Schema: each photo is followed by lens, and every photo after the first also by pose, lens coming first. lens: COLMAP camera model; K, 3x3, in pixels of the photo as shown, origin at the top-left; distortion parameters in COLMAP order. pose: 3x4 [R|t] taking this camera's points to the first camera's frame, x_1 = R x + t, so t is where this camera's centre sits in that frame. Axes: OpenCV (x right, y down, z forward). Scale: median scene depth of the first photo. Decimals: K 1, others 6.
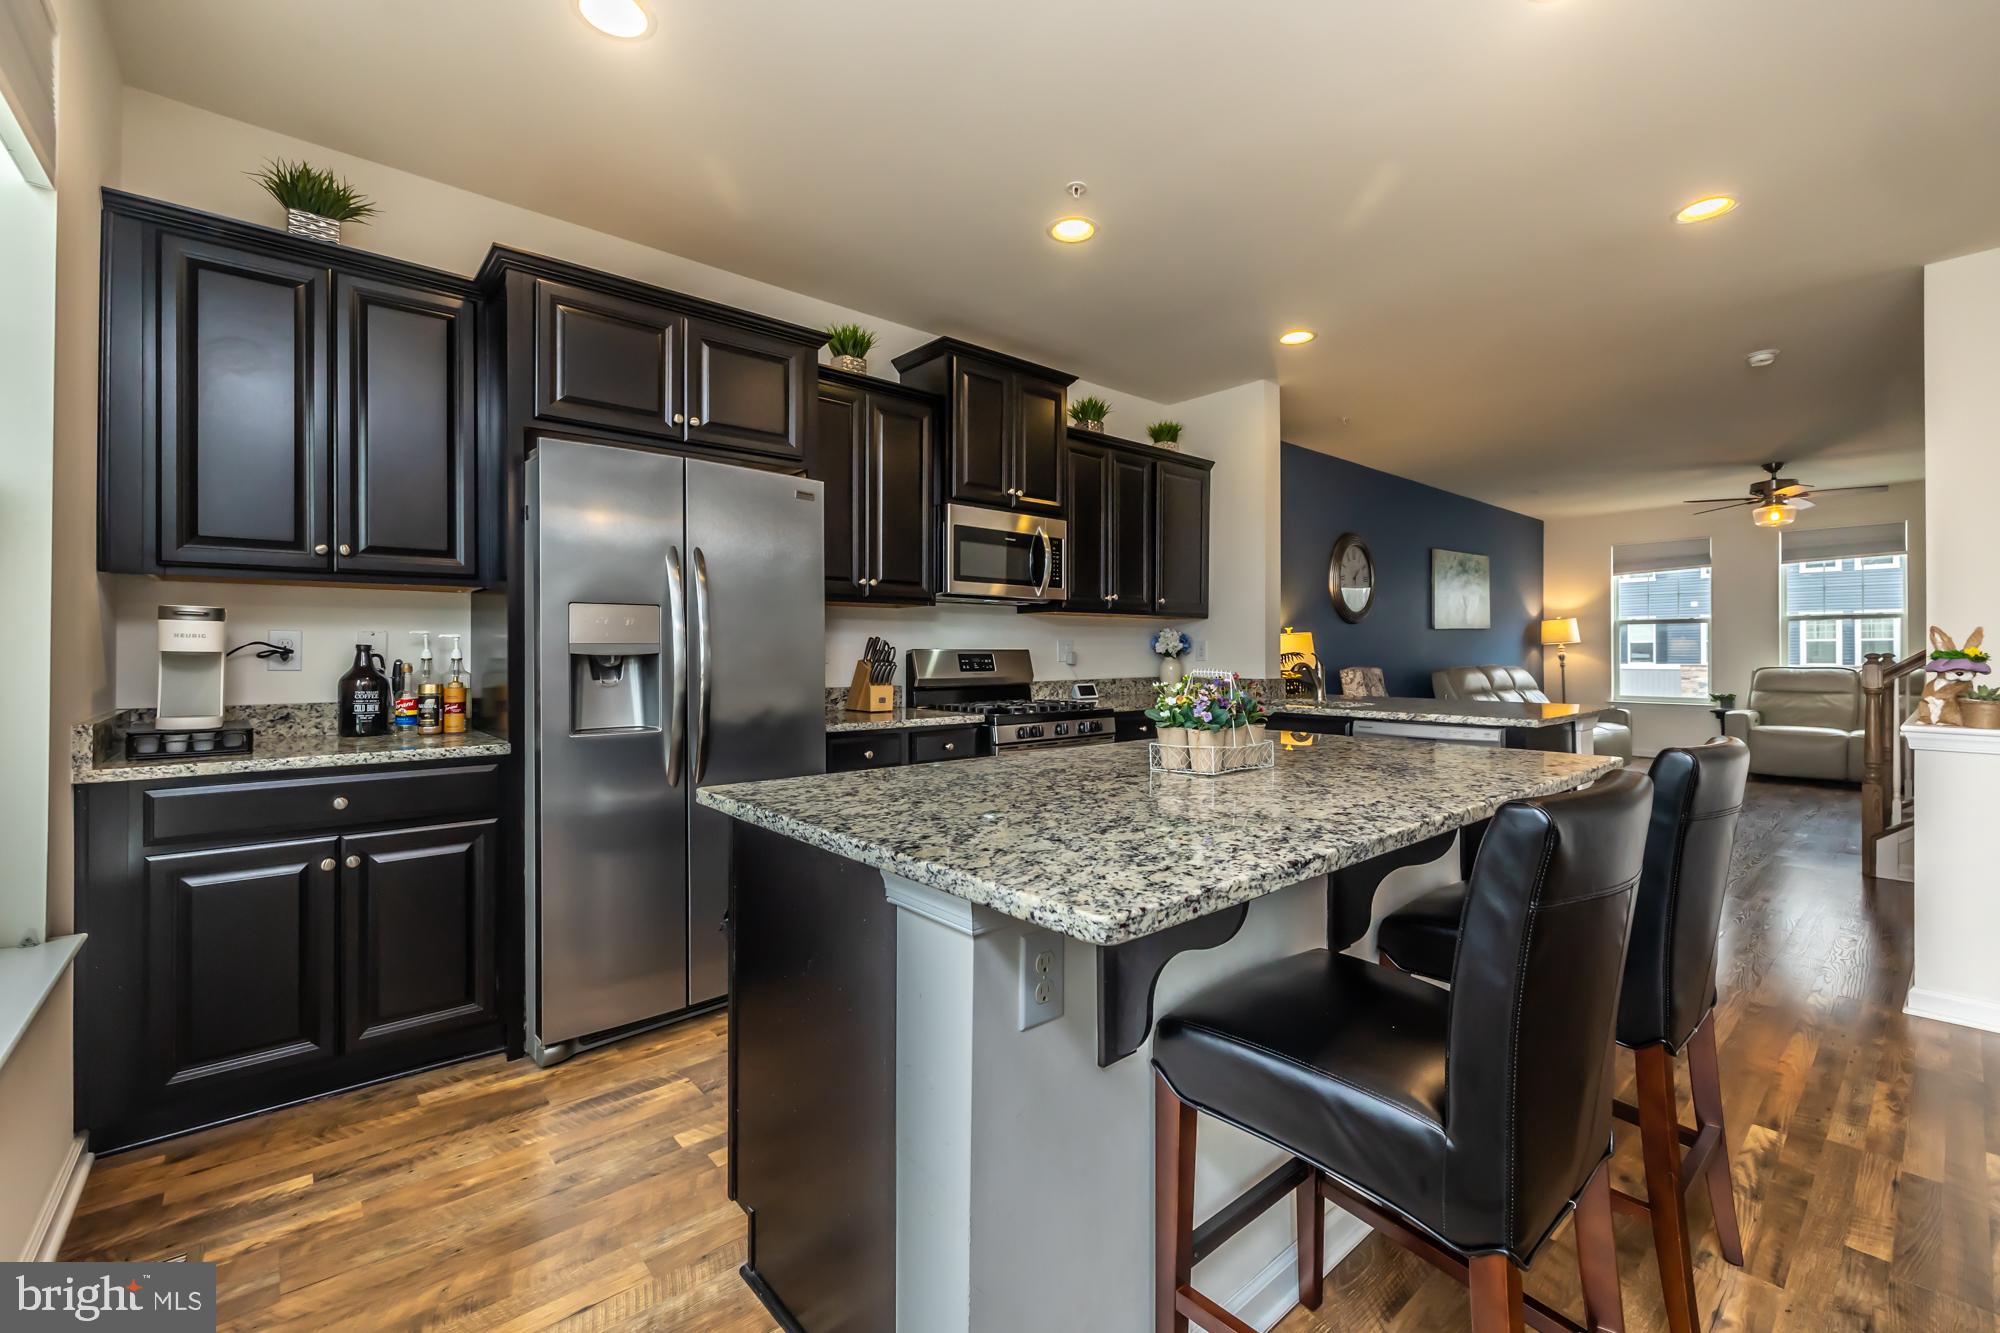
lens RADIAL K [[839.0, 0, 995.4], [0, 839.0, 651.2], [0, 0, 1]] dist [-0.000403, 0.000263]
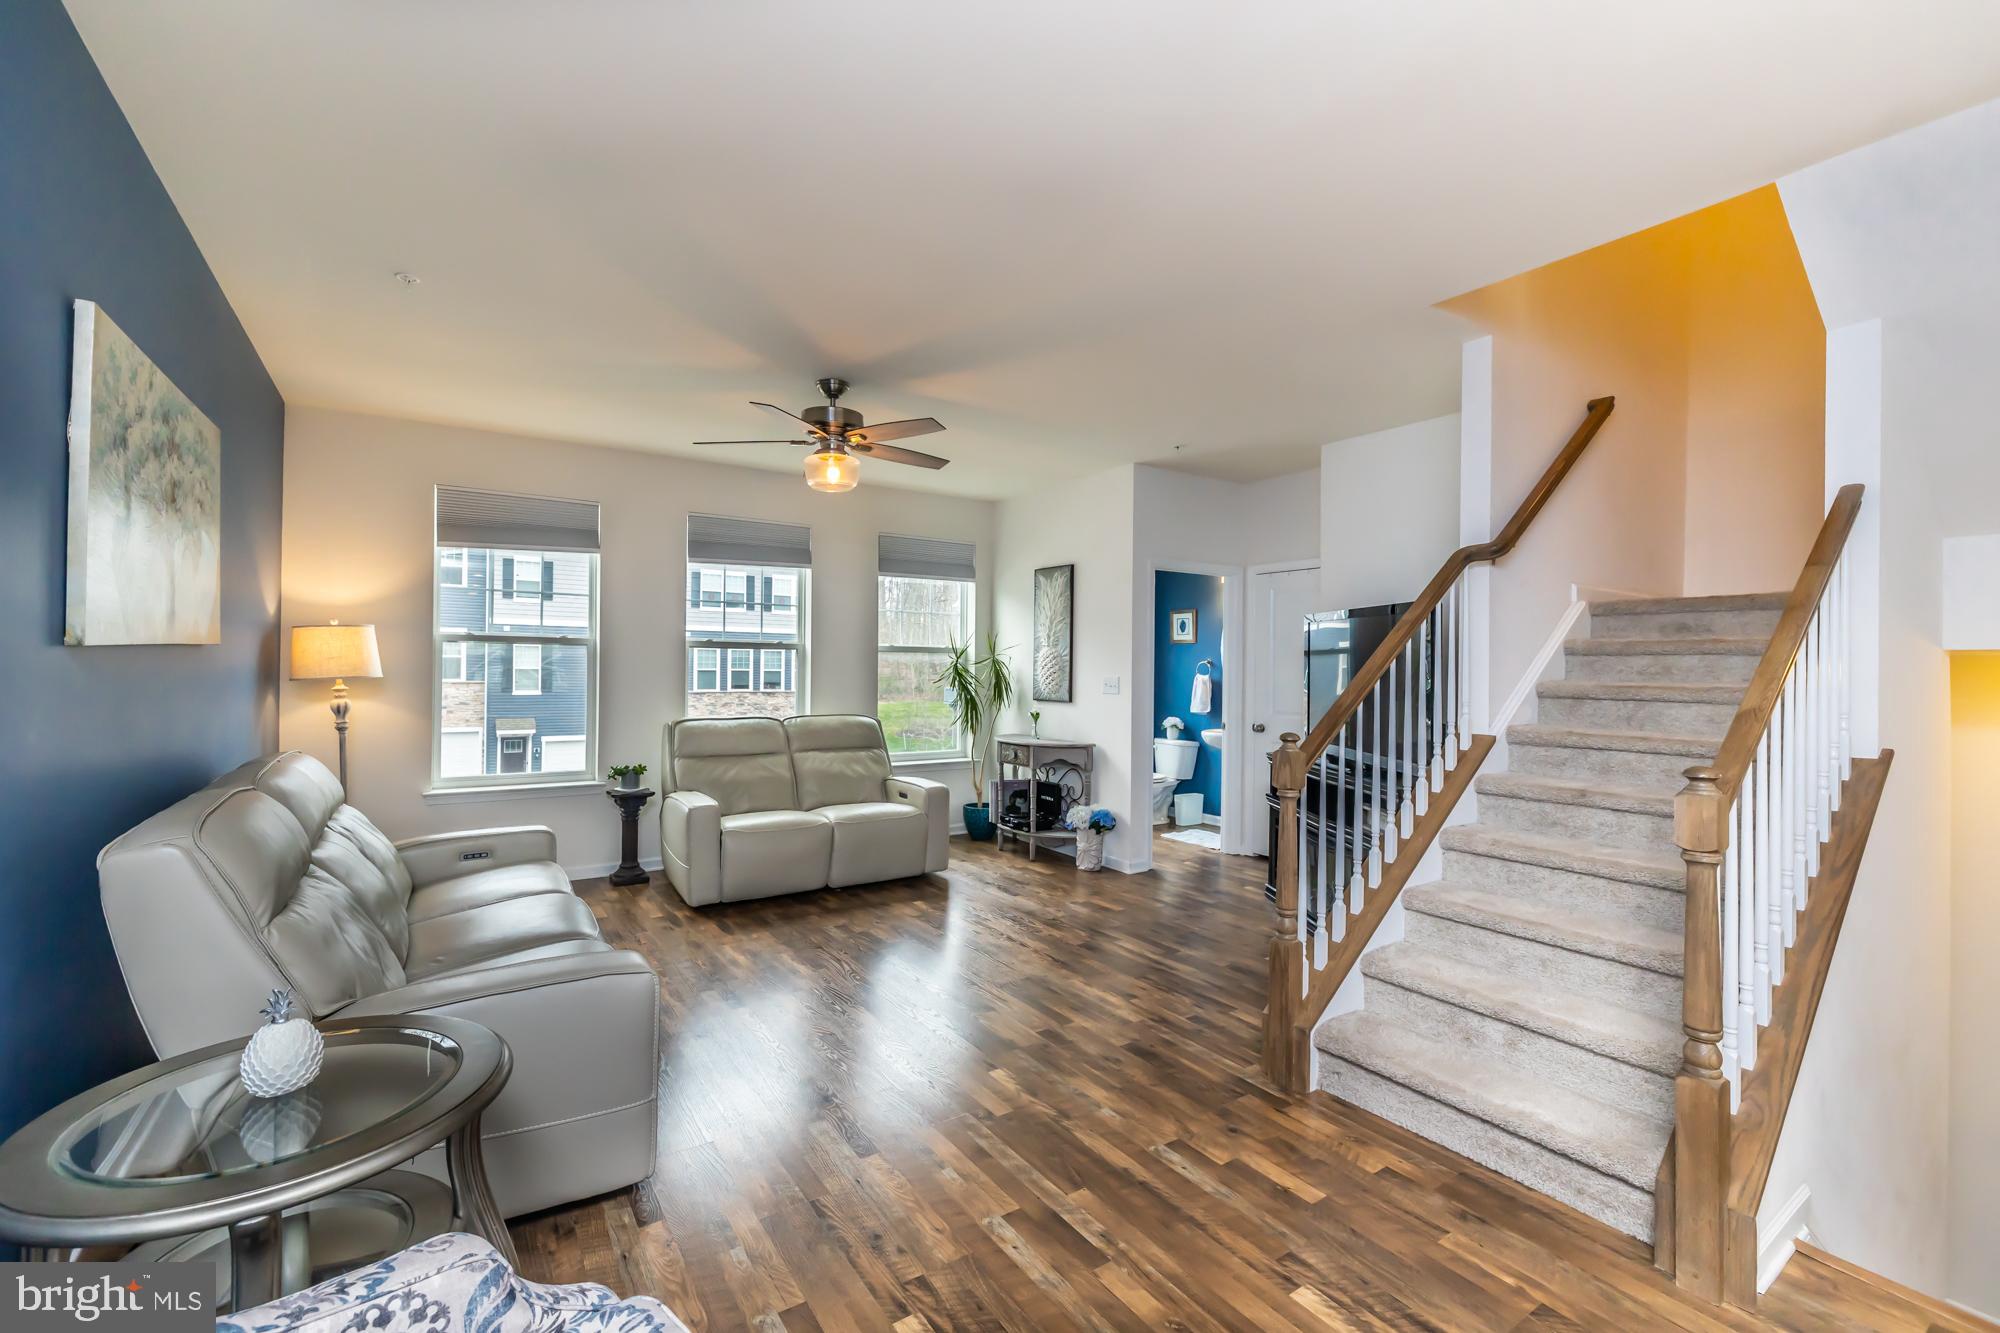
lens RADIAL K [[843.5, 0, 1005.1], [0, 843.5, 672.5], [0, 0, 1]] dist [-0.003260, -0.000191]
pose [[0.112320, -0.001814, 0.993670, 0.761476], [-0.012332, 0.999919, 0.003219, -0.053743], [-0.993596, -0.012615, 0.112288, 1.704128]]
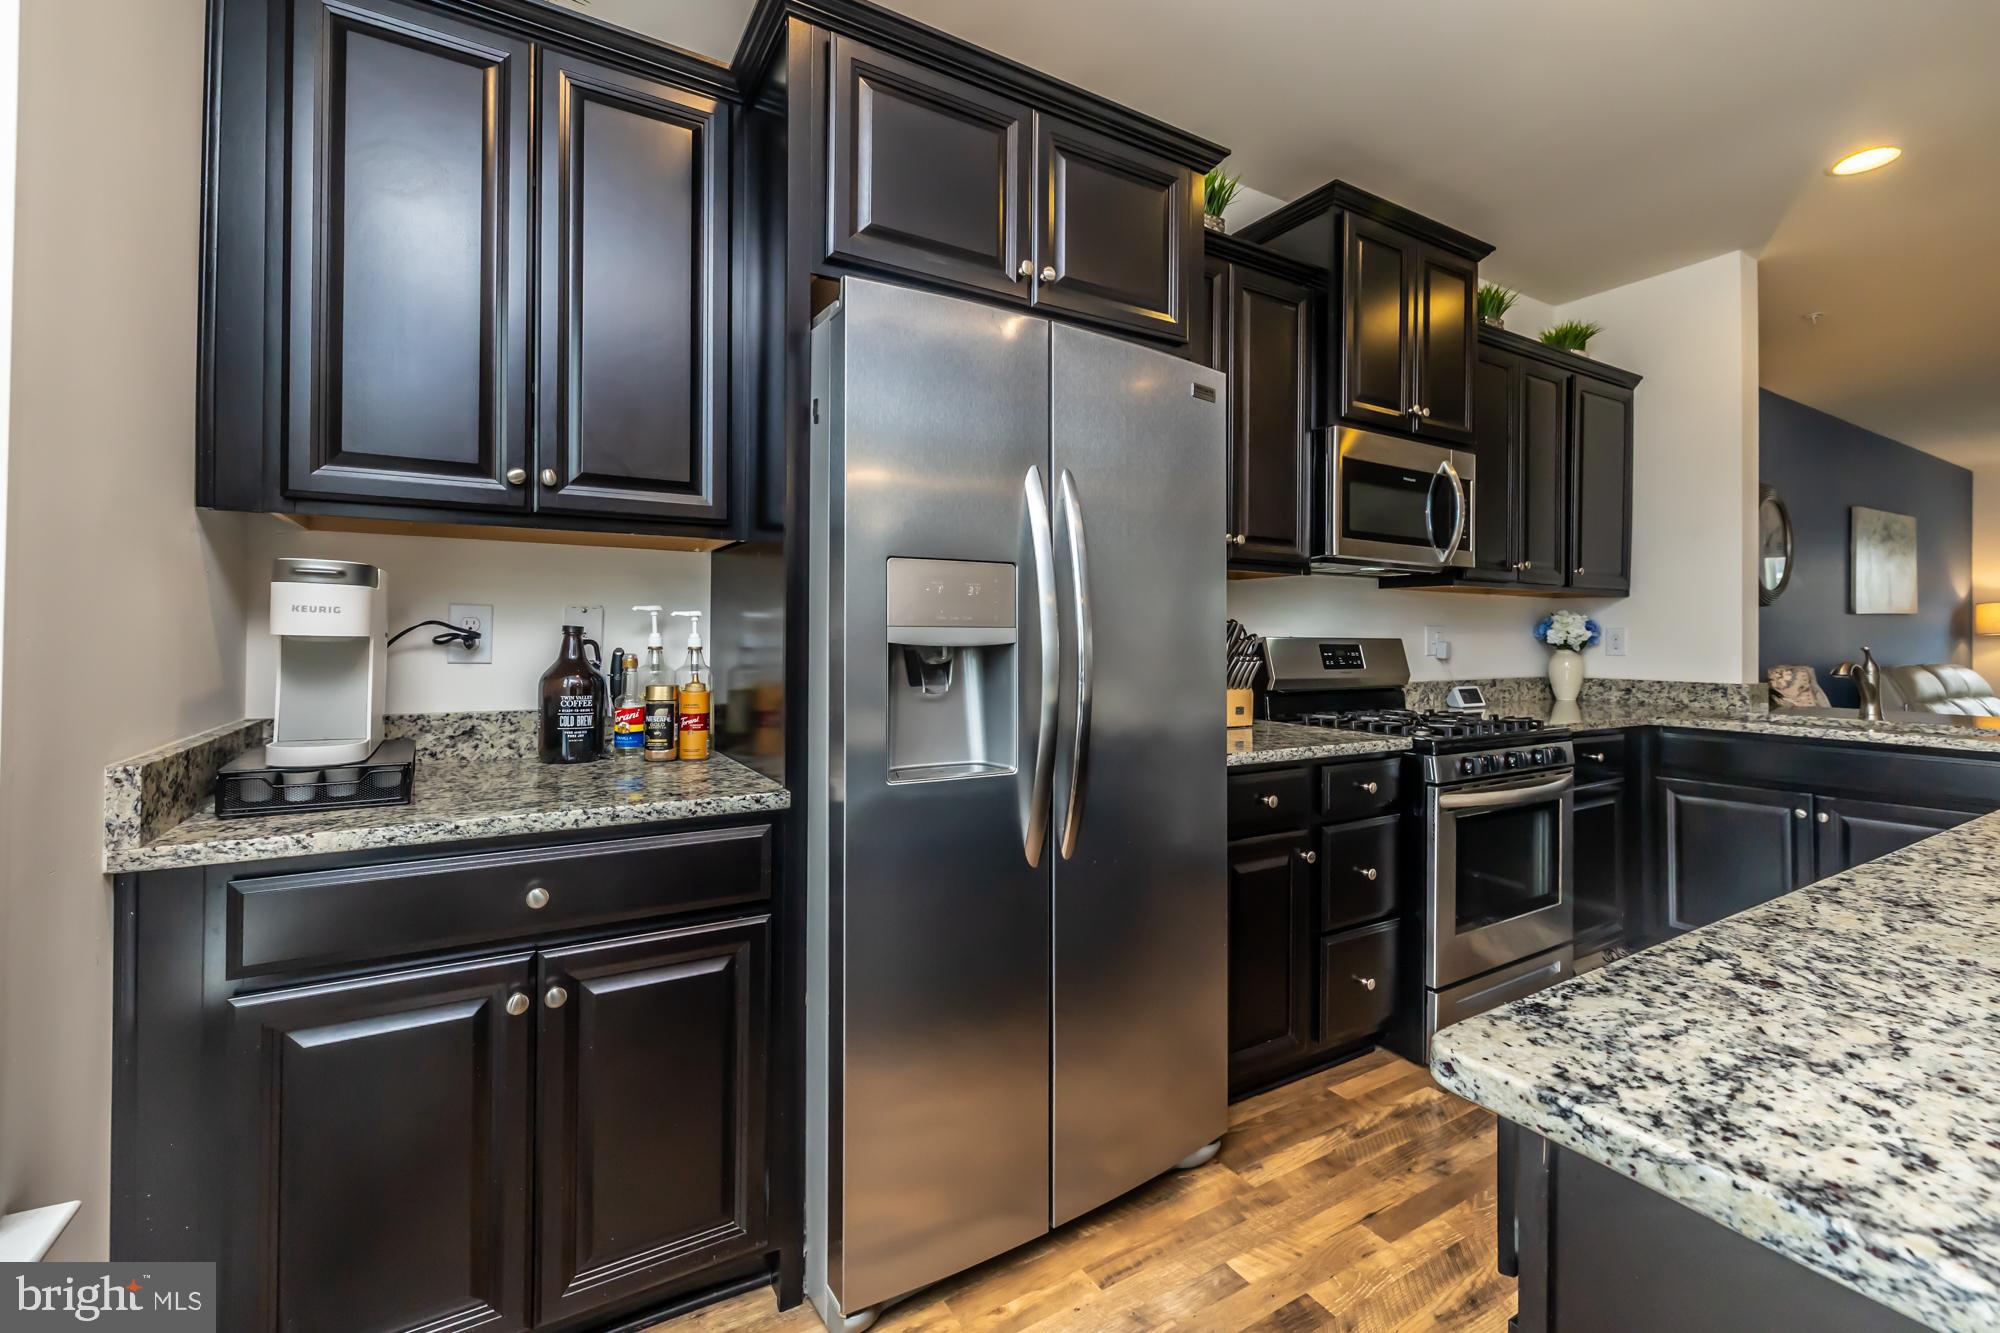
lens RADIAL K [[844.8, 0, 994.6], [0, 844.8, 632.8], [0, 0, 1]] dist [-0.001189, -0.000089]
pose [[0.984400, 0.007169, -0.175799, -0.231414], [-0.007904, 0.999963, -0.003481, -0.002153], [0.175767, 0.004816, 0.984420, 0.301679]]
